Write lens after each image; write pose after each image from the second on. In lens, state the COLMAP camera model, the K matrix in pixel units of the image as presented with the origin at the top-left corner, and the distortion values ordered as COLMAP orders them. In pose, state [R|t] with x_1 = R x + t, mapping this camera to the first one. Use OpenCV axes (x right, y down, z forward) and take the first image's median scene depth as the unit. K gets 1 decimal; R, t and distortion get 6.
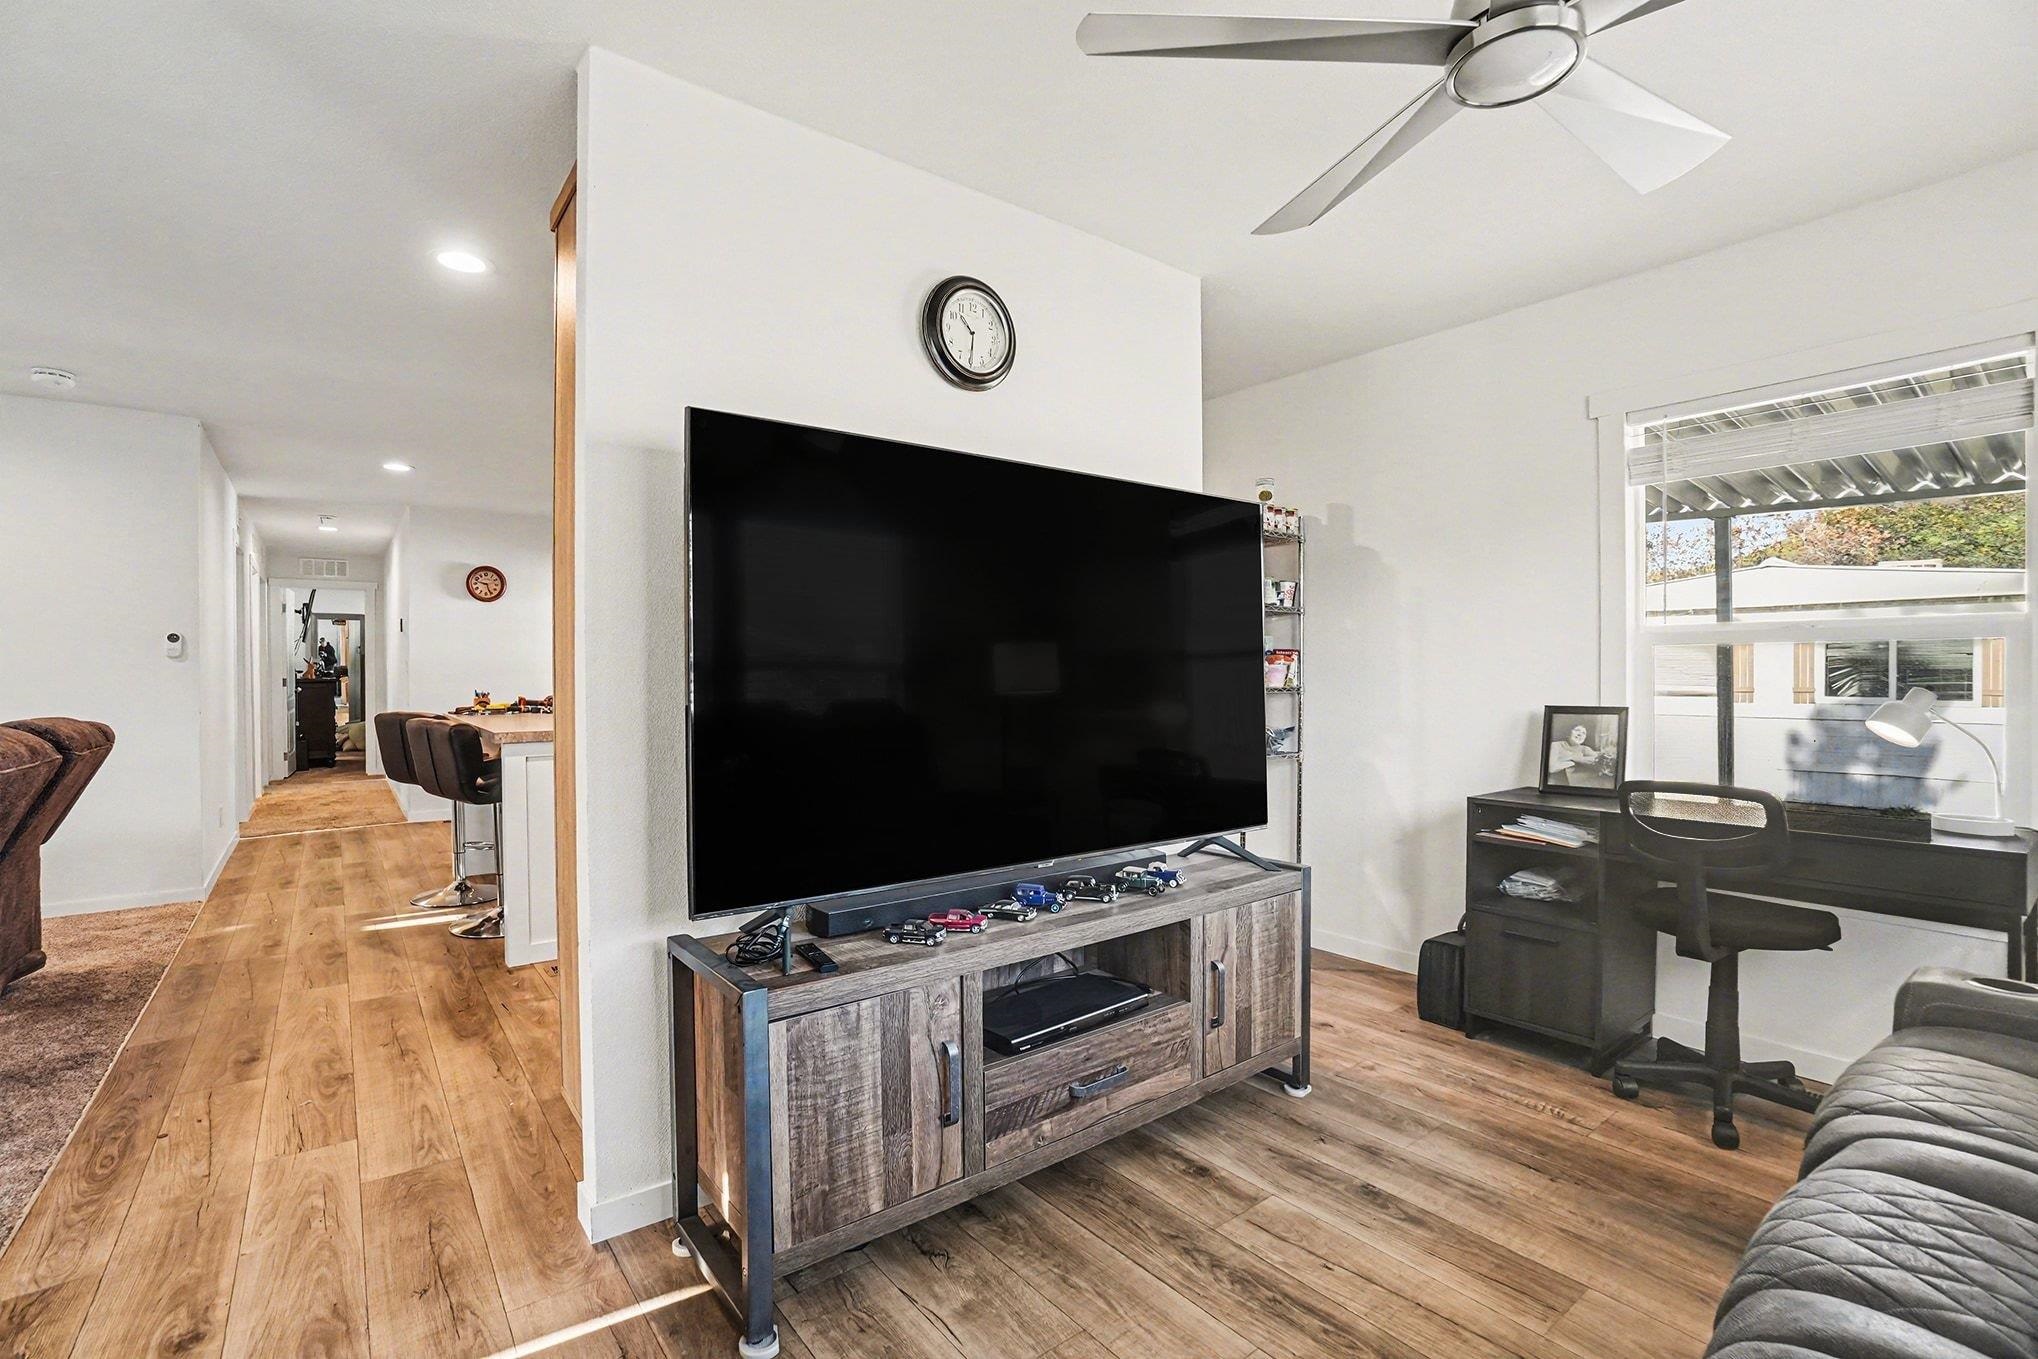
lens RADIAL K [[906.7, 0, 971.5], [0, 906.7, 680.8], [0, 0, 1]] dist [-0.000698, 0.000023]
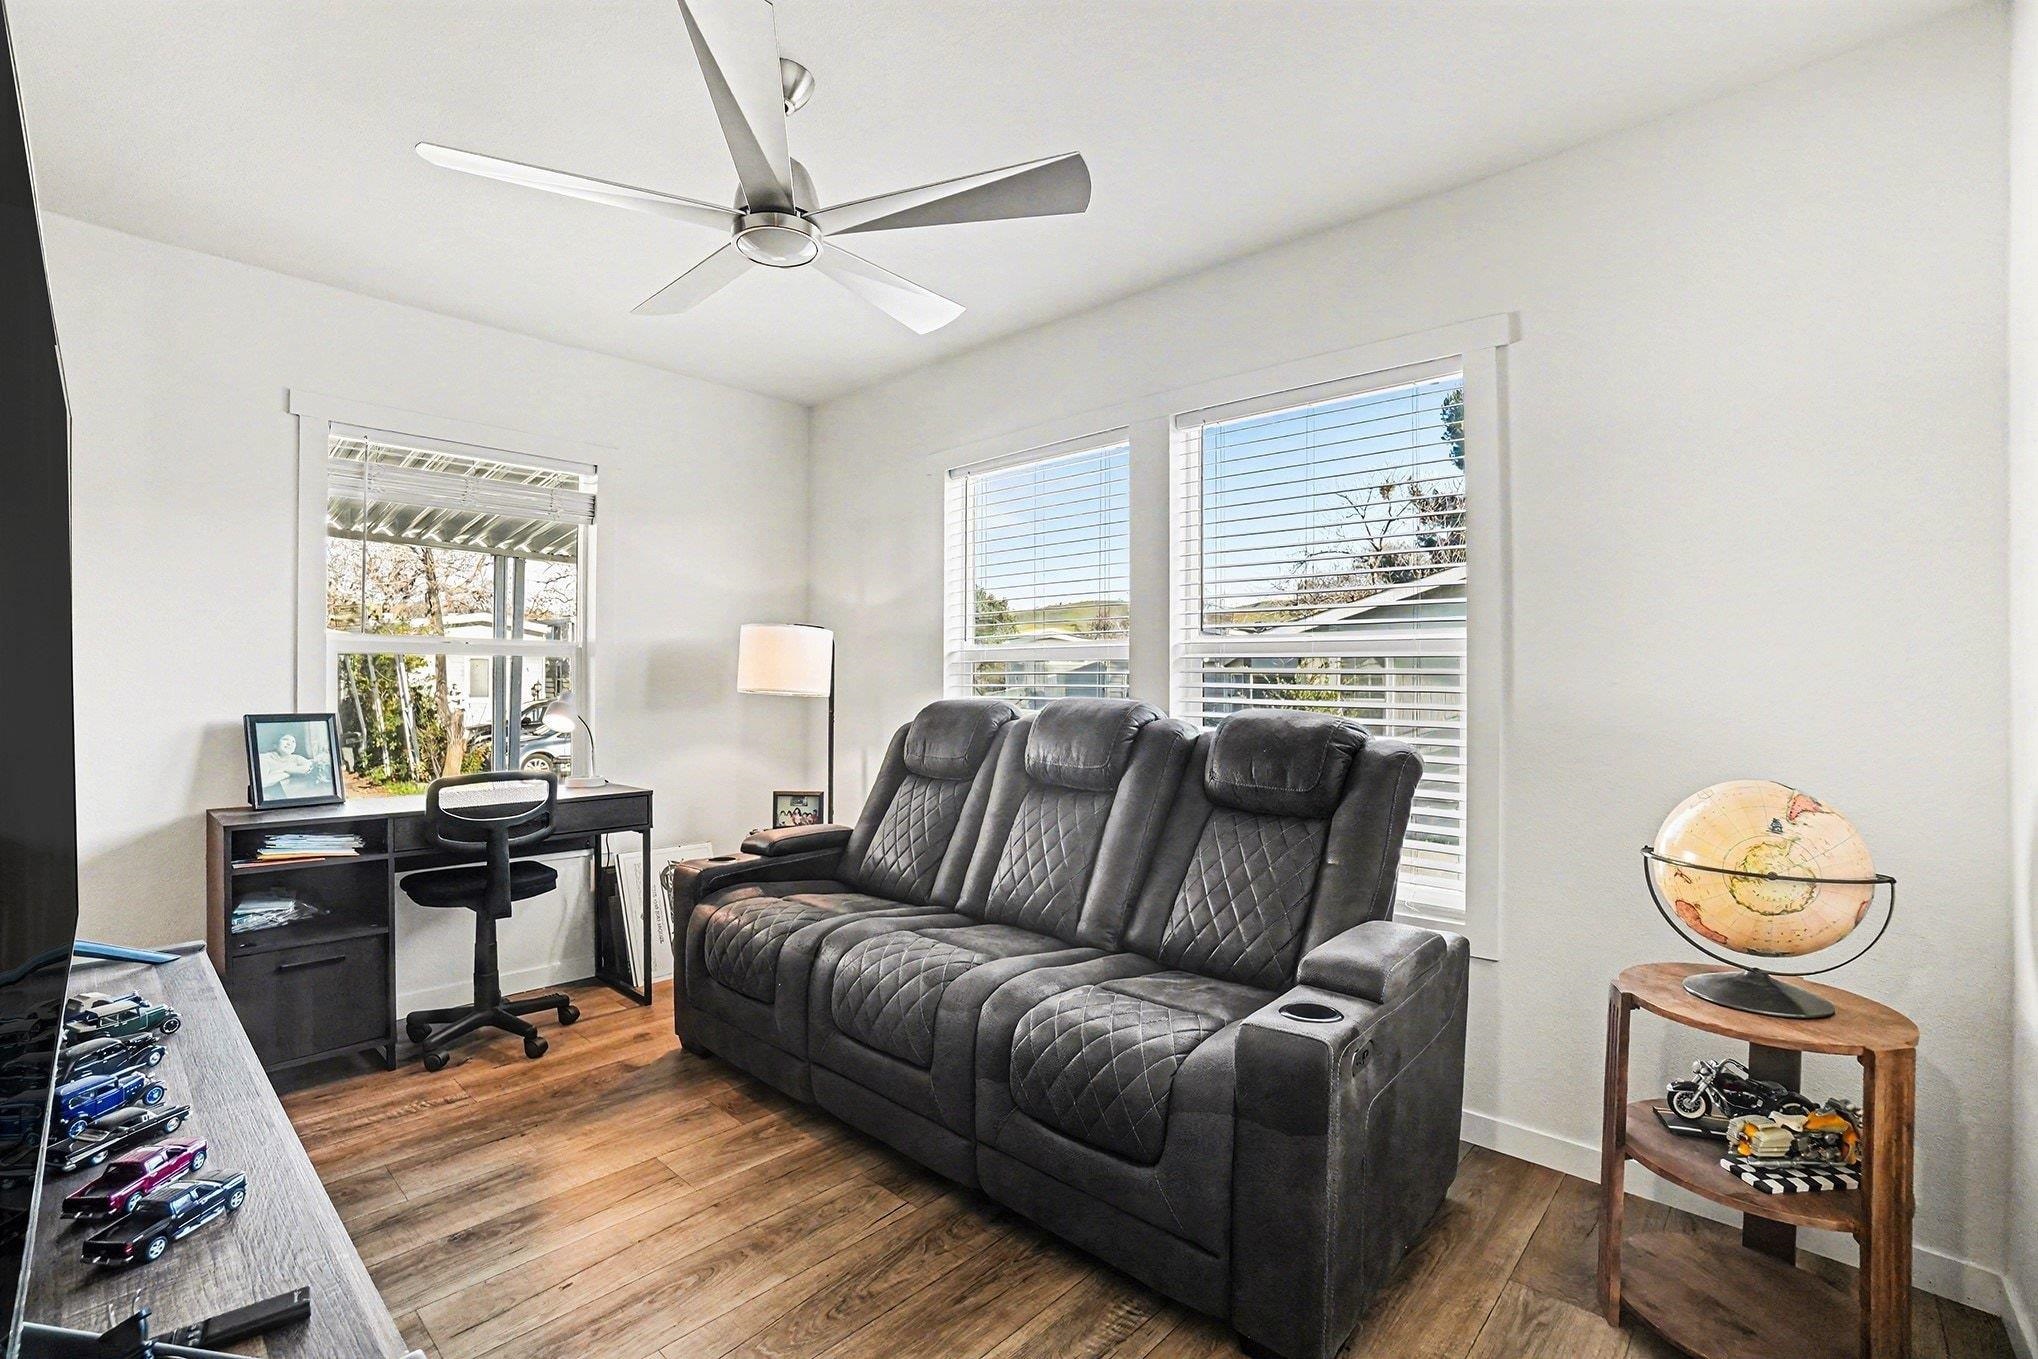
lens RADIAL K [[939.6, 0, 998.0], [0, 939.6, 692.6], [0, 0, 1]] dist [-0.001454, -0.000023]
pose [[-0.163126, -0.010582, 0.986549, -0.497993], [-0.002957, 0.999943, 0.010237, -0.007906], [-0.986601, -0.001247, -0.163148, 0.511940]]
